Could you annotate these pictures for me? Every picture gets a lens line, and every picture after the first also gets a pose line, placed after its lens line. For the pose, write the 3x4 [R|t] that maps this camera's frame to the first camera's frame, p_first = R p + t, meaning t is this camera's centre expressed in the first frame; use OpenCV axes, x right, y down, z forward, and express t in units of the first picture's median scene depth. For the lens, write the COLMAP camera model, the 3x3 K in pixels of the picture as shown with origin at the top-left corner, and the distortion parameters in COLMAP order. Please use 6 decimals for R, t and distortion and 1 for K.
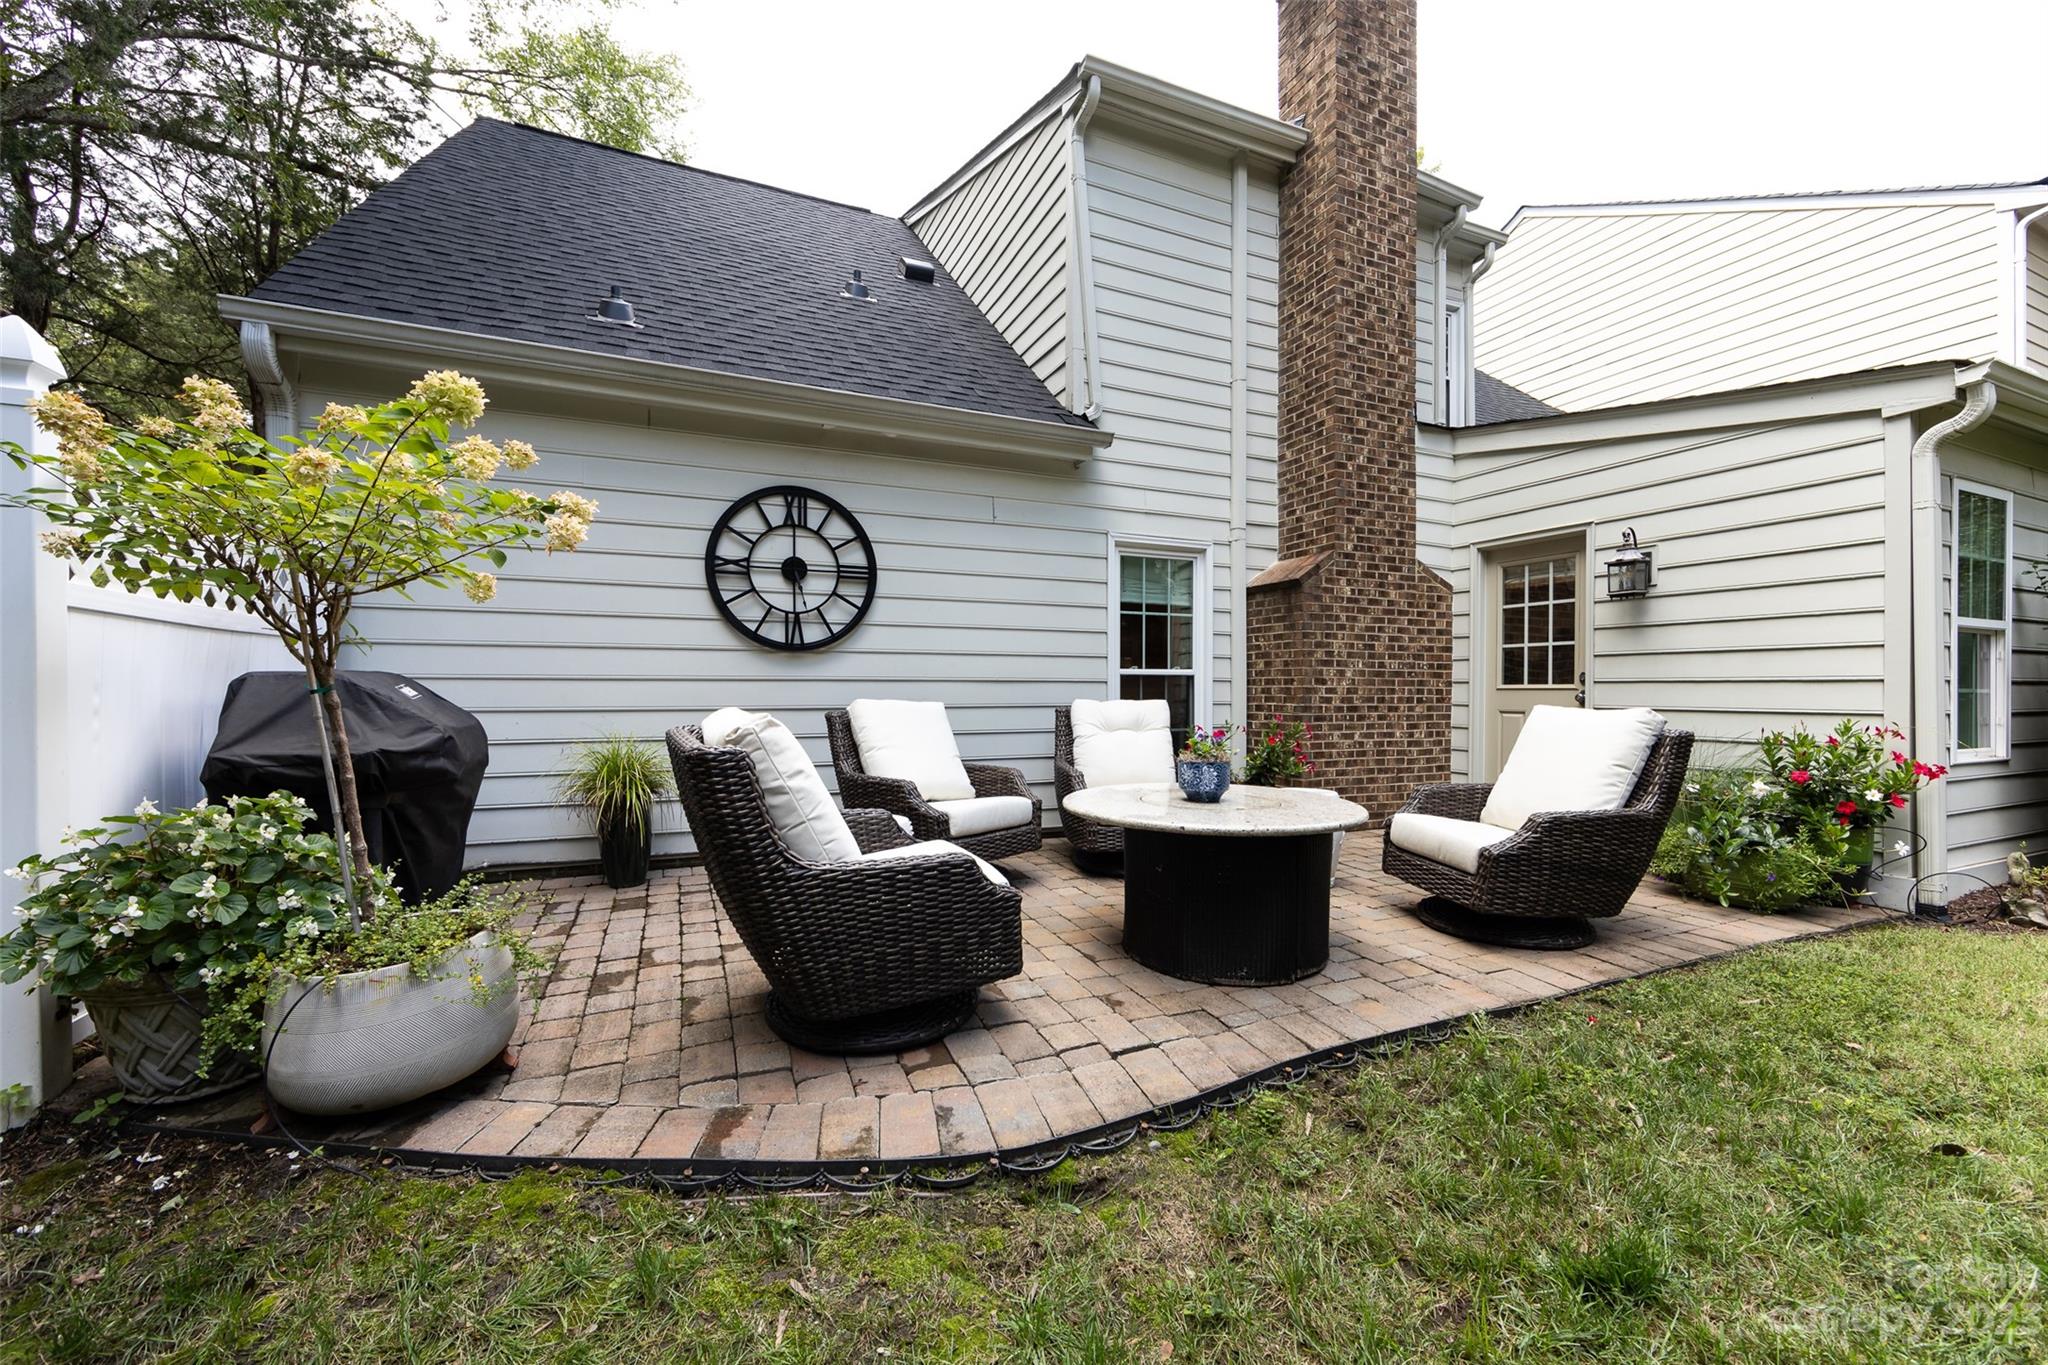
lens RADIAL K [[807.2, 0, 1027.6], [0, 807.2, 690.2], [0, 0, 1]] dist [-0.001521, -0.000159]
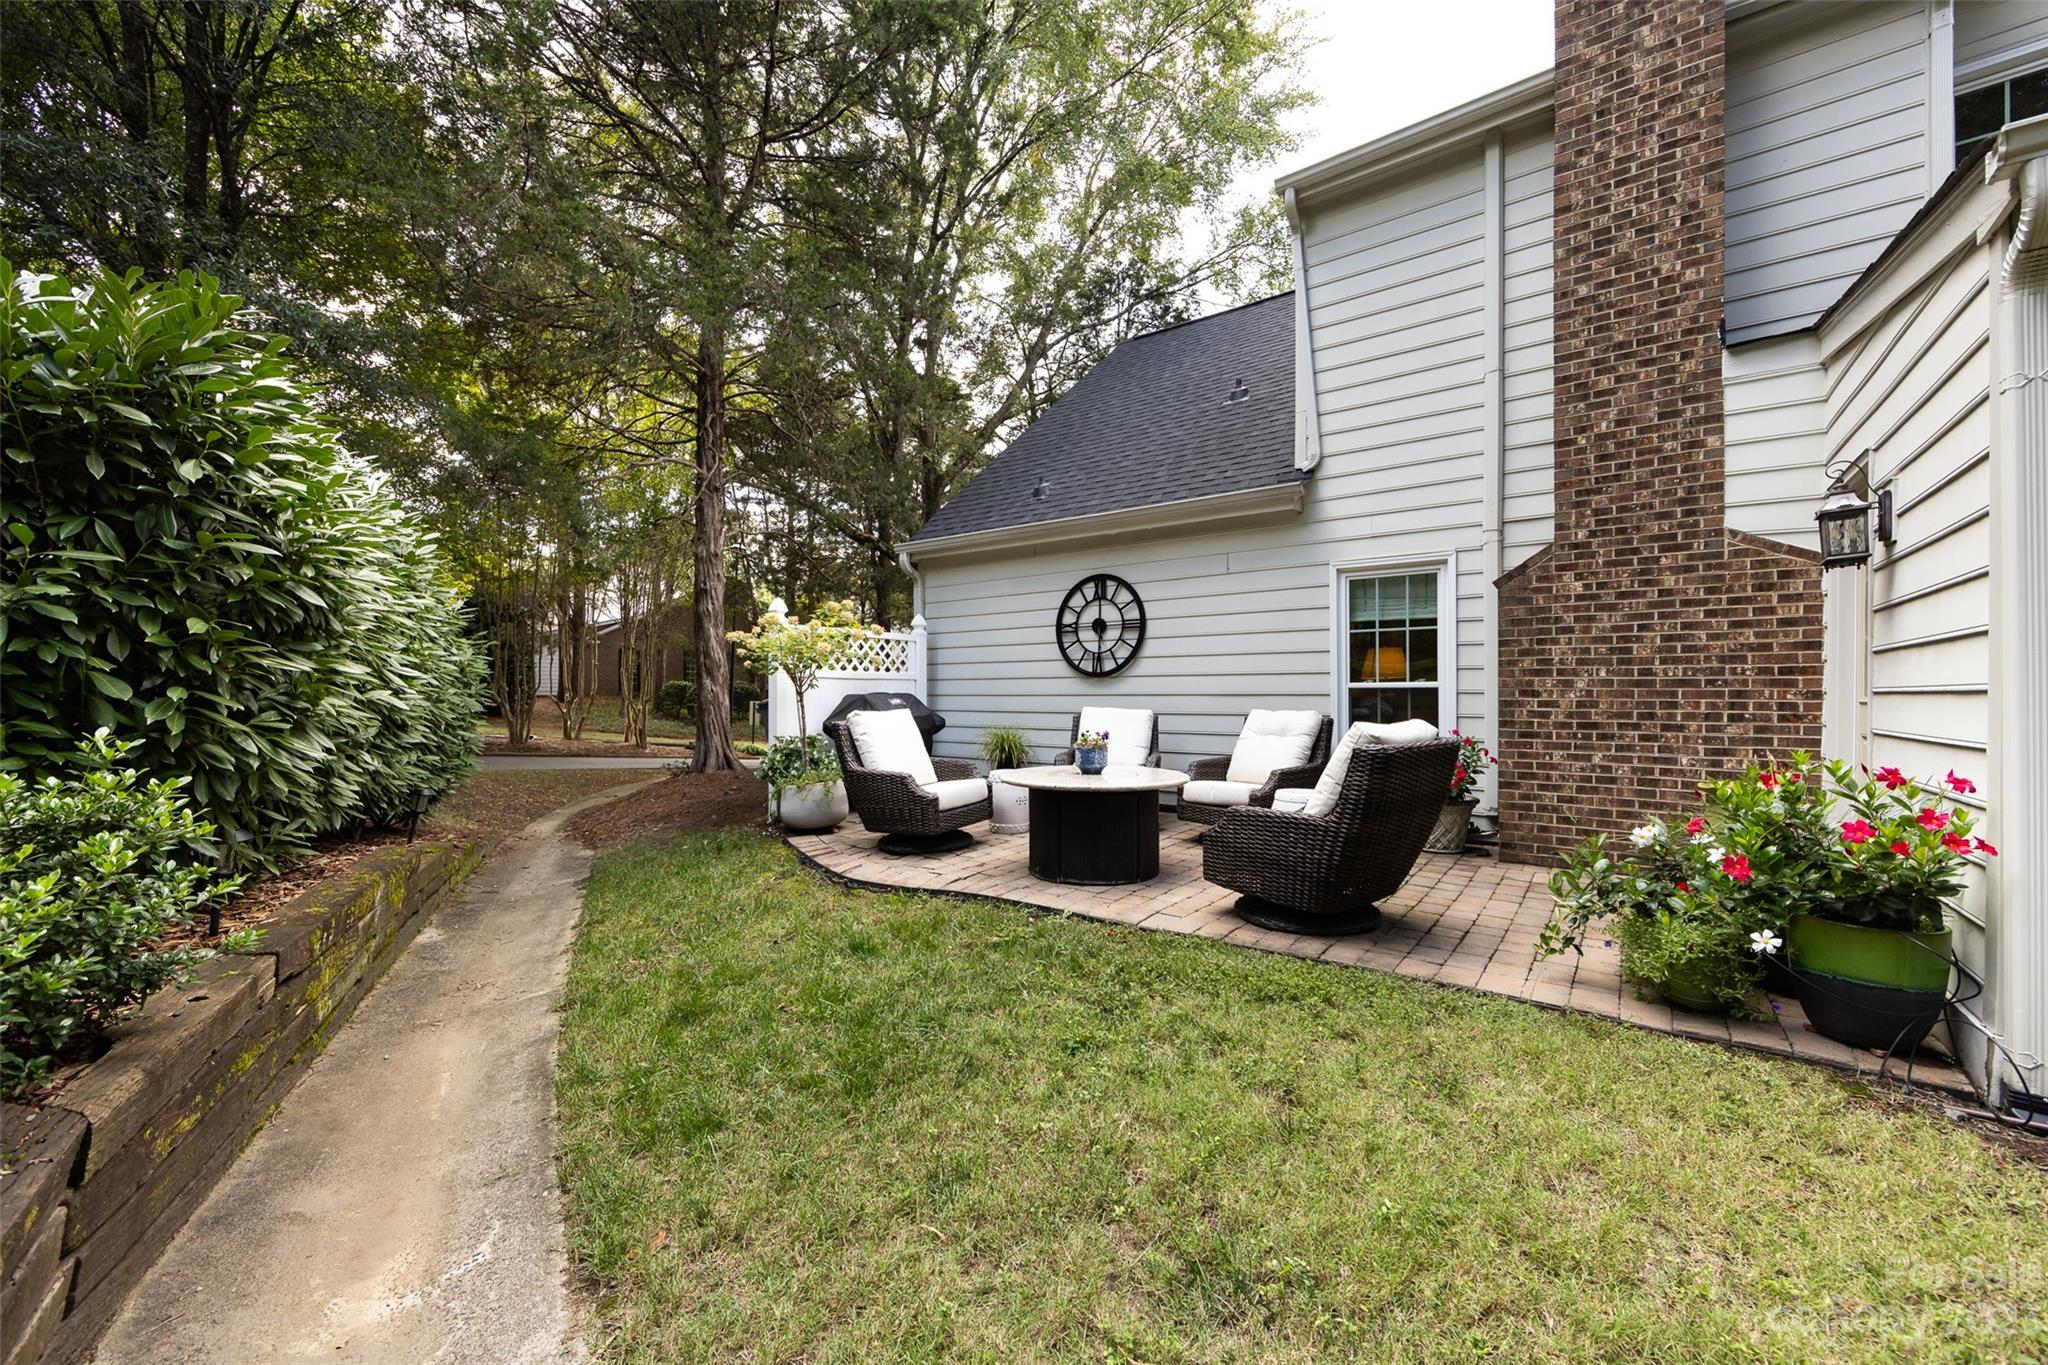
lens RADIAL K [[807.2, 0, 1020.5], [0, 807.2, 692.0], [0, 0, 1]] dist [-0.001521, -0.000159]
pose [[0.484779, -0.007668, -0.874603, 0.868052], [-0.003452, 0.999937, -0.010681, -0.000946], [0.874630, 0.008197, 0.484722, 0.075118]]
